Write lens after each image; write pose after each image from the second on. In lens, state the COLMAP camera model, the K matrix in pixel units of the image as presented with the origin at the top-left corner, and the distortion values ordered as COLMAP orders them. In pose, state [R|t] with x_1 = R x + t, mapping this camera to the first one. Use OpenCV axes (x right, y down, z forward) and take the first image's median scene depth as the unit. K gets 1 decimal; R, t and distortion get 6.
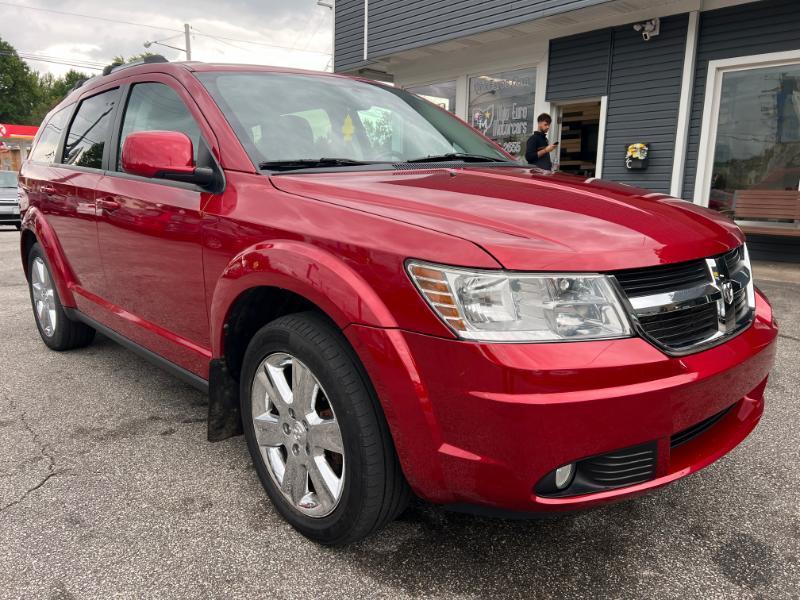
lens RADIAL K [[605.2, 0, 397.2], [0, 605.2, 302.7], [0, 0, 1]] dist [0.045147, -0.051529]
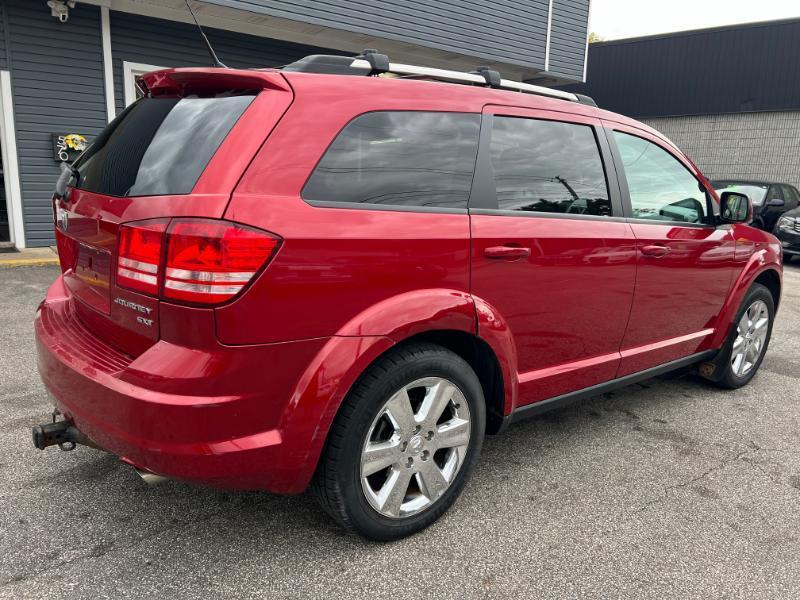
lens RADIAL K [[605.2, 0, 407.1], [0, 605.2, 301.4], [0, 0, 1]] dist [0.045147, -0.051529]
pose [[0.054283, -0.210238, 0.976142, -1.365457], [0.158489, 0.967005, 0.199457, -0.312611], [-0.985867, 0.143881, 0.085812, 1.183356]]
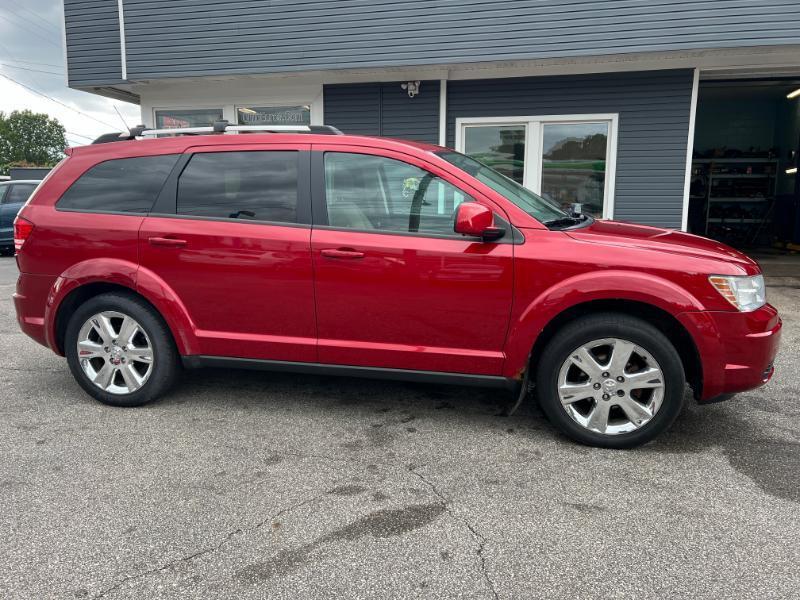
lens RADIAL K [[605.2, 0, 402.4], [0, 605.2, 296.9], [0, 0, 1]] dist [0.045147, -0.051529]
pose [[0.818541, -0.100797, 0.565536, -0.926359], [0.117089, 0.993093, 0.007530, -0.063407], [-0.562389, 0.060055, 0.824689, -0.037942]]
